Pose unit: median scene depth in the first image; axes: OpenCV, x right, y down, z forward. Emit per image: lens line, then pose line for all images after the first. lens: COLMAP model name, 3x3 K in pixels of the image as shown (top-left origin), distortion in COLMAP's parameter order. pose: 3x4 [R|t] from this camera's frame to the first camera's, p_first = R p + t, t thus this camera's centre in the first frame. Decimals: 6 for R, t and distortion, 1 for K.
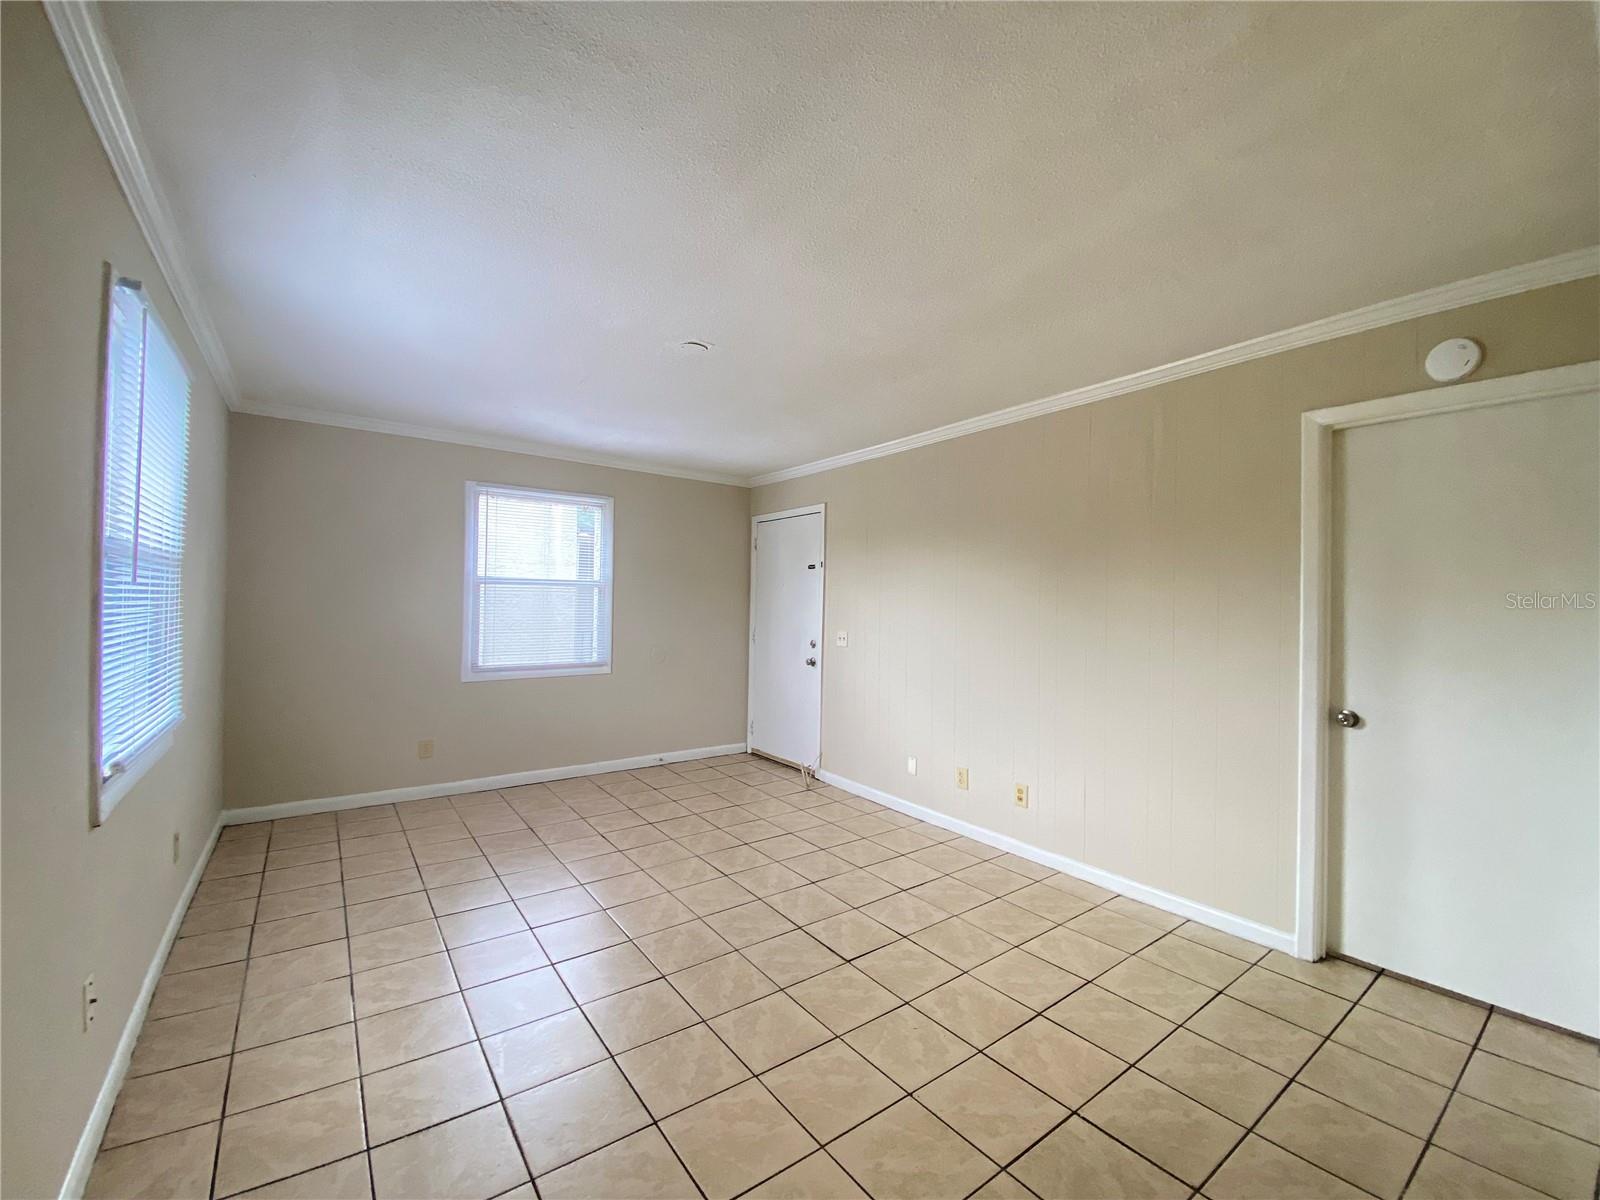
lens RADIAL K [[648.4, 0, 810.4], [0, 648.4, 607.5], [0, 0, 1]] dist [0.000347, -0.000895]
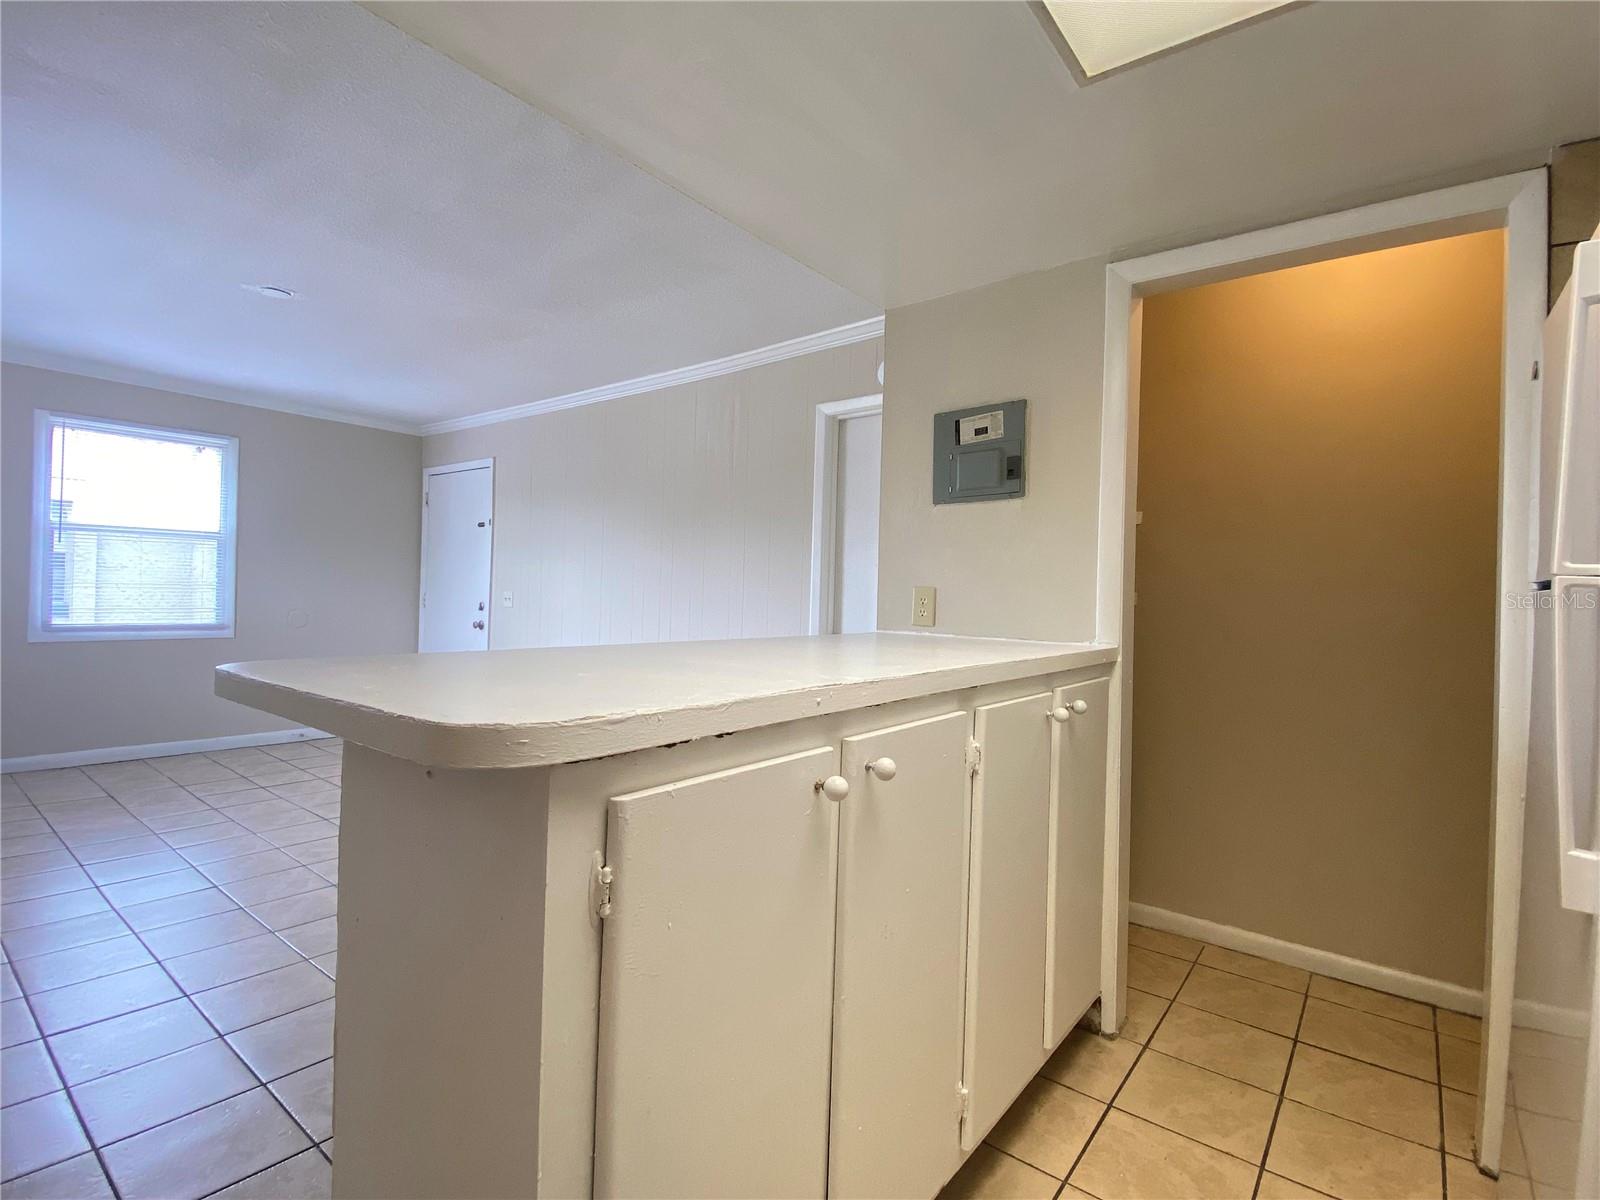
lens RADIAL K [[754.2, 0, 803.5], [0, 754.2, 593.7], [0, 0, 1]] dist [-0.003698, -0.009447]
pose [[0.966141, 0.010767, 0.257792, 0.179624], [-0.012906, 0.999895, 0.006607, 0.025684], [-0.257693, -0.009710, 0.966178, -0.189153]]
